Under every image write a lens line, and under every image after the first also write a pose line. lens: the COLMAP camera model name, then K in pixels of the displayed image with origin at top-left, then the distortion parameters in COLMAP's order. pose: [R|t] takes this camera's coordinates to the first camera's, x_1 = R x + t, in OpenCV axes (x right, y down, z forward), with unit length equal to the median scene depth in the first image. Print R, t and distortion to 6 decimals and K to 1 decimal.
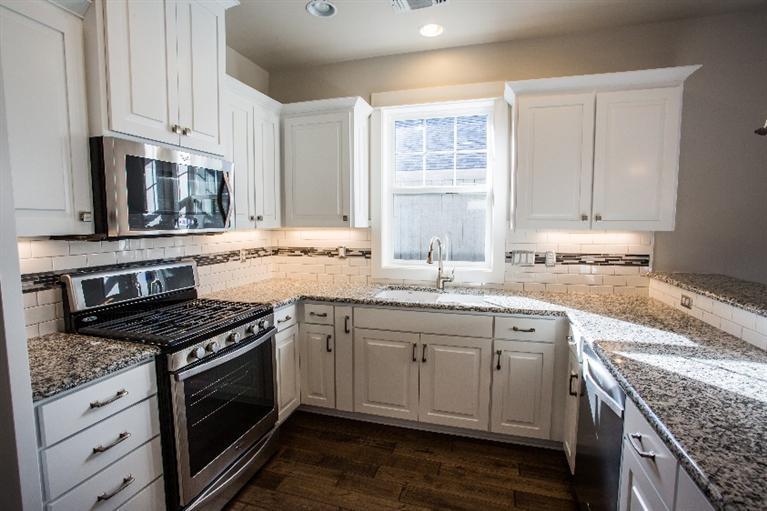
lens RADIAL K [[372.9, 0, 382.1], [0, 372.9, 253.2], [0, 0, 1]] dist [-0.070451, 0.030855]
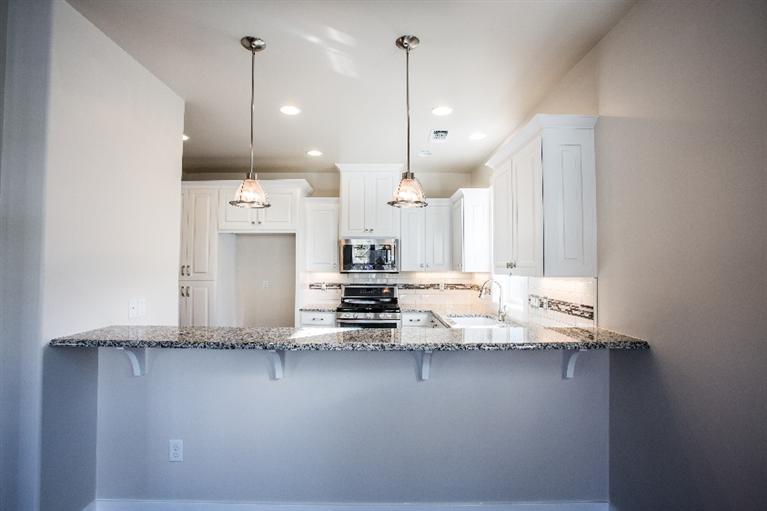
lens RADIAL K [[372.9, 0, 382.1], [0, 372.9, 253.2], [0, 0, 1]] dist [-0.070451, 0.030855]
pose [[0.298982, -0.031503, -0.953739, 1.362541], [-0.084720, 0.994632, -0.059412, -0.026932], [0.950490, 0.098564, 0.294708, 0.239824]]
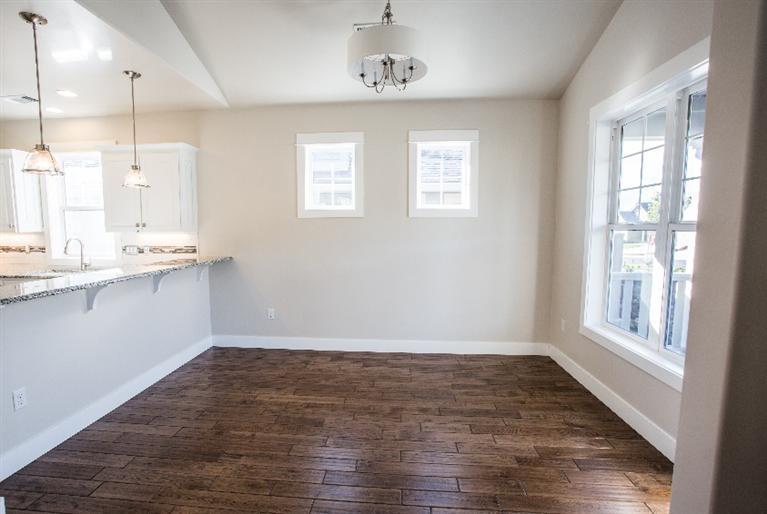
lens RADIAL K [[393.9, 0, 360.5], [0, 393.9, 266.9], [0, 0, 1]] dist [-0.074262, 0.036118]
pose [[0.982055, -0.021019, 0.187421, 1.104431], [0.017117, 0.999602, 0.022416, 0.070666], [-0.187817, -0.018806, 0.982024, -0.899795]]
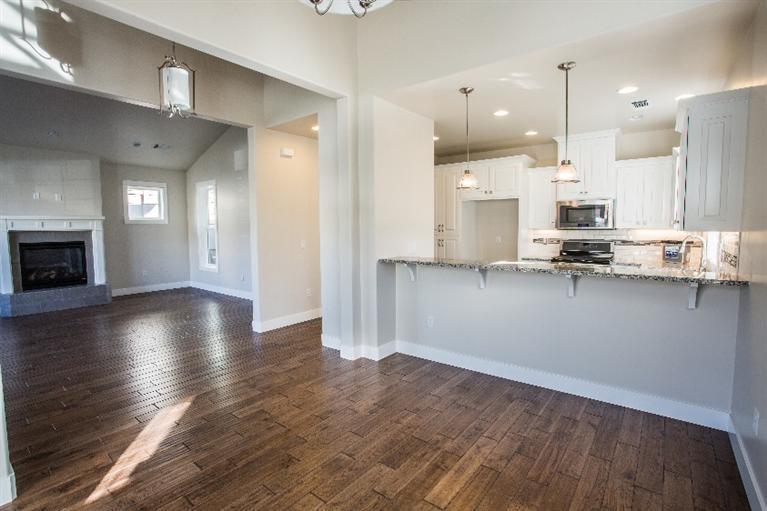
lens RADIAL K [[372.9, 0, 382.1], [0, 372.9, 253.2], [0, 0, 1]] dist [-0.070451, 0.030855]
pose [[-0.360217, 0.072729, -0.930029, 1.940358], [-0.069934, 0.992045, 0.104666, -0.039763], [0.930243, 0.102744, -0.352266, 0.410708]]
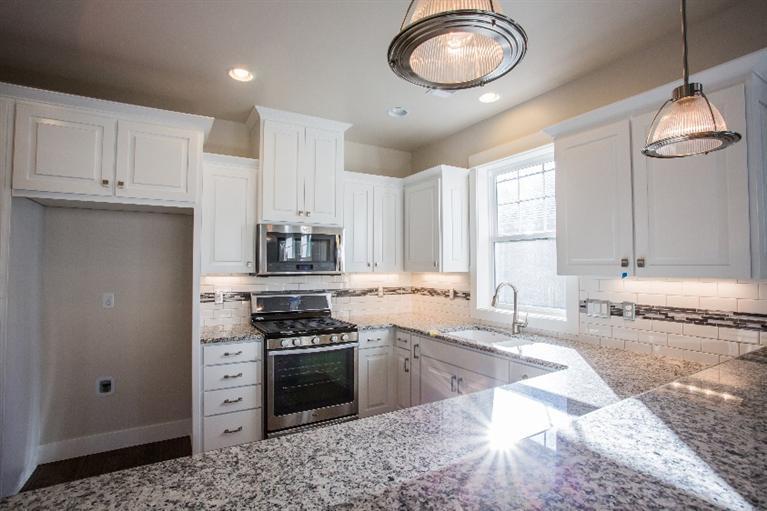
lens RADIAL K [[372.9, 0, 382.1], [0, 372.9, 253.2], [0, 0, 1]] dist [-0.070451, 0.030855]
pose [[0.732170, -0.024007, -0.680698, 0.630884], [-0.057376, 0.993653, -0.096759, -0.003714], [0.678701, 0.109899, 0.726146, 0.002039]]
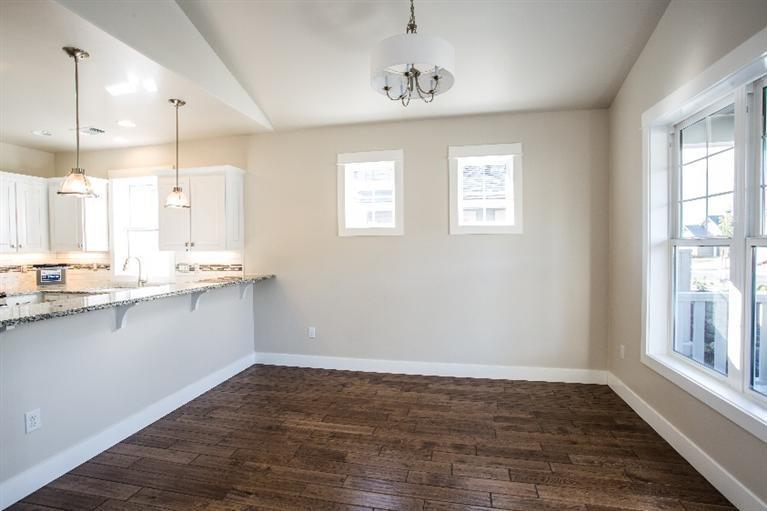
lens RADIAL K [[372.9, 0, 382.1], [0, 372.9, 253.2], [0, 0, 1]] dist [-0.070451, 0.030855]
pose [[0.996962, -0.011854, 0.076986, 1.223749], [0.016204, 0.998292, -0.056126, 0.058615], [-0.076189, 0.057203, 0.995451, -0.793552]]
